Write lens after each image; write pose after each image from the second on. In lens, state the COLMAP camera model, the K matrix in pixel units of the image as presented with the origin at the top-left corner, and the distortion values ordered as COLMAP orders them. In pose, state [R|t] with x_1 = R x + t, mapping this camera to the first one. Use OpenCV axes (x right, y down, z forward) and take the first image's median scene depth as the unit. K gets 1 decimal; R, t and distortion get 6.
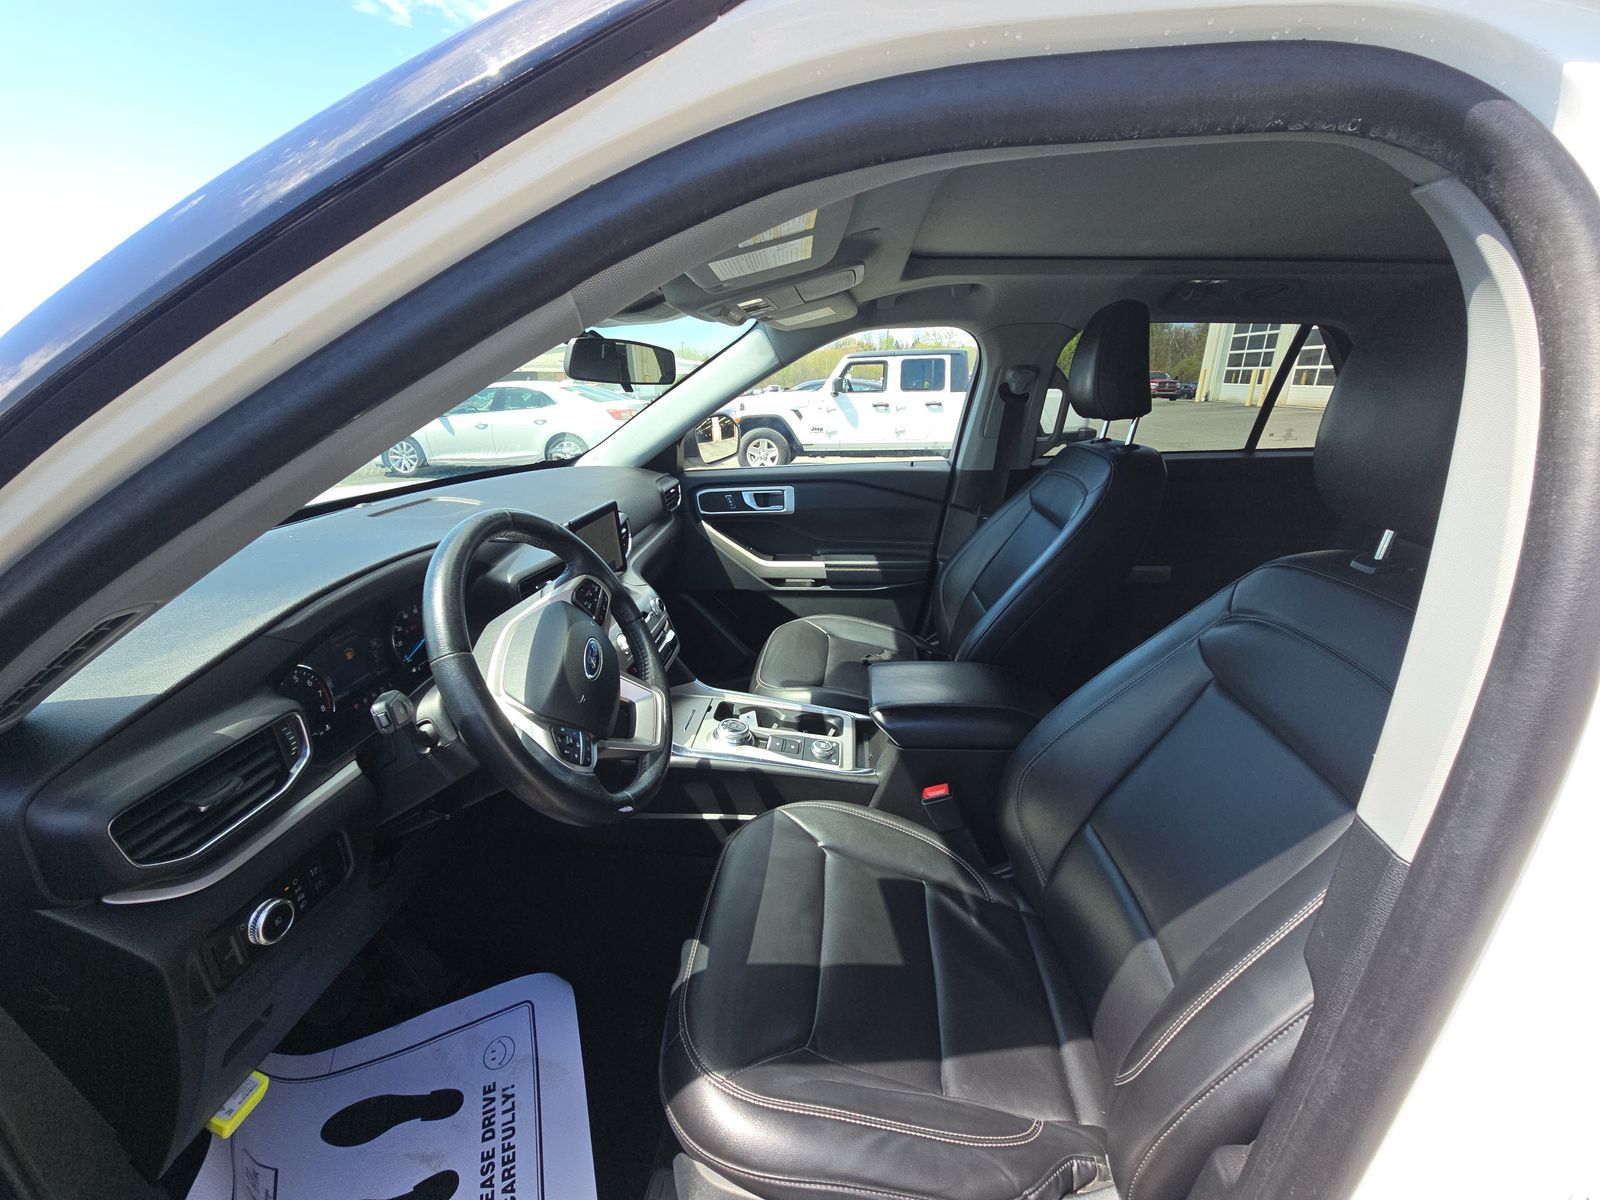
lens RADIAL K [[651.2, 0, 795.6], [0, 651.2, 590.0], [0, 0, 1]] dist [0.010584, -0.007403]
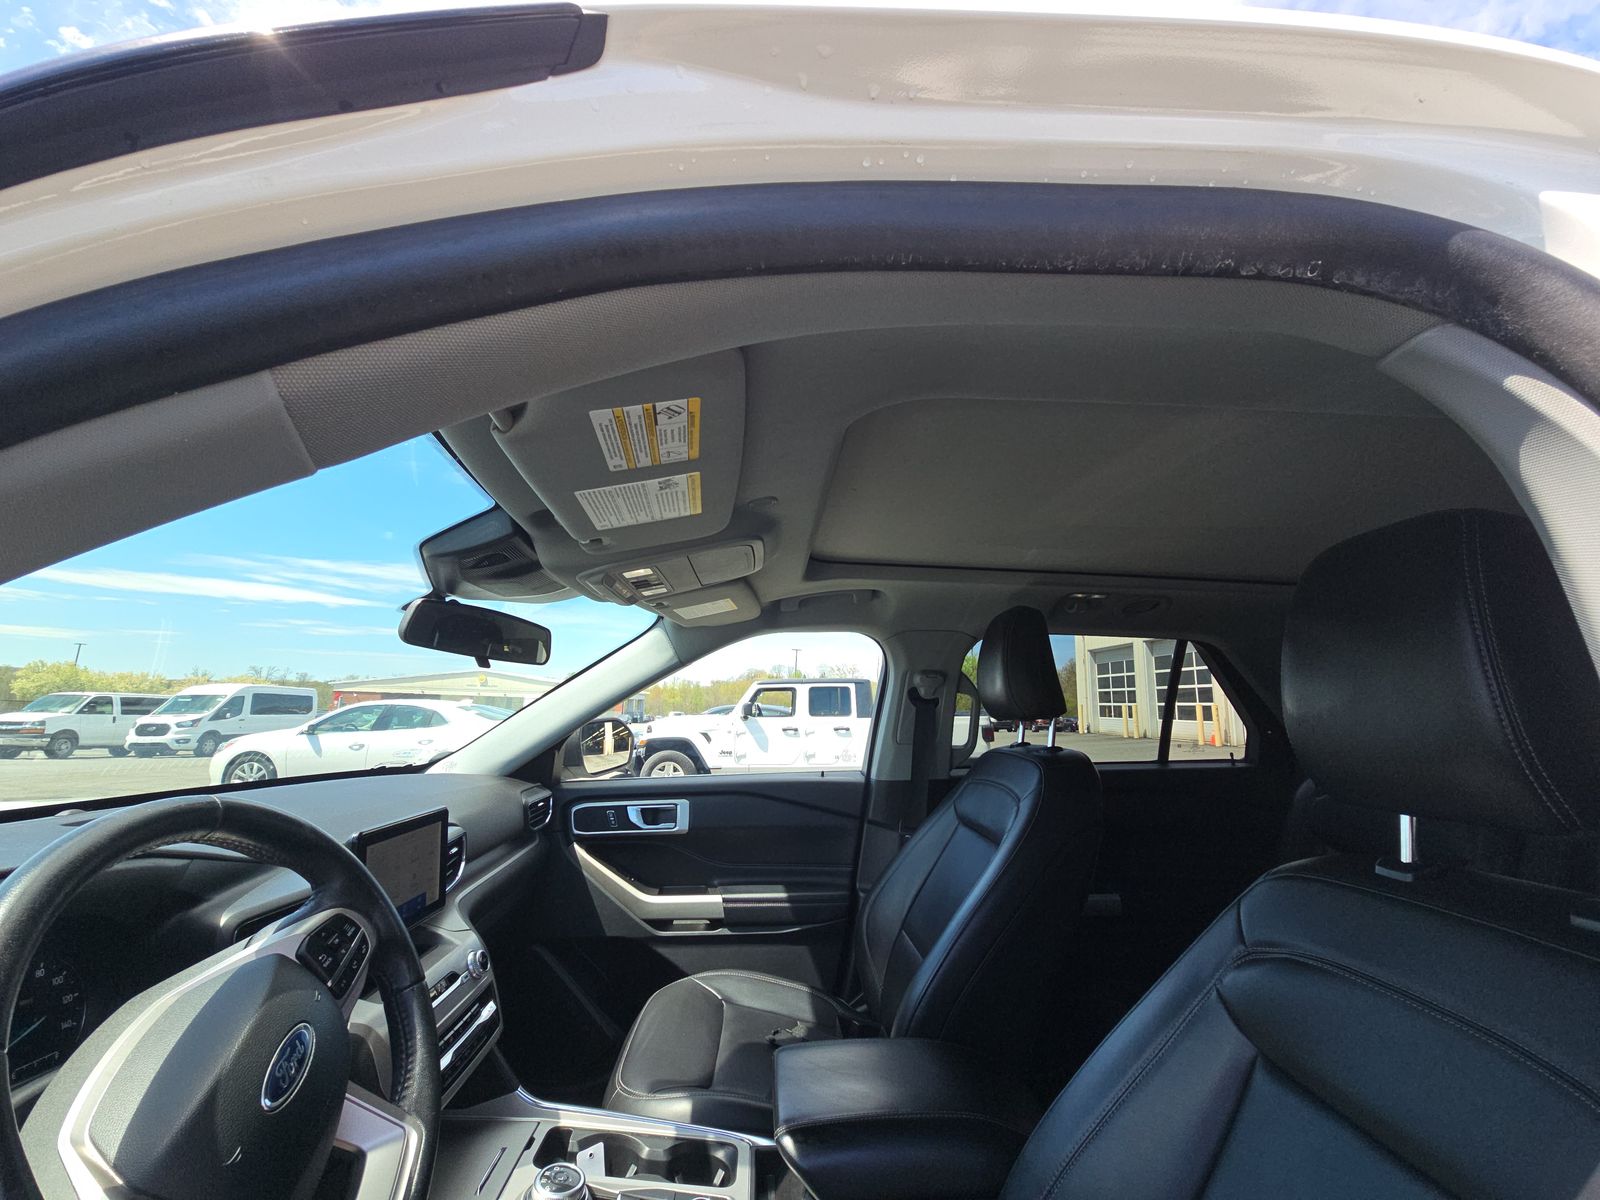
lens RADIAL K [[651.2, 0, 794.0], [0, 651.2, 590.1], [0, 0, 1]] dist [0.010584, -0.007403]
pose [[0.991530, 0.040336, 0.123458, 0.023235], [0.022876, 0.881458, -0.471709, 0.009461], [-0.127850, 0.470537, 0.873069, 0.129023]]
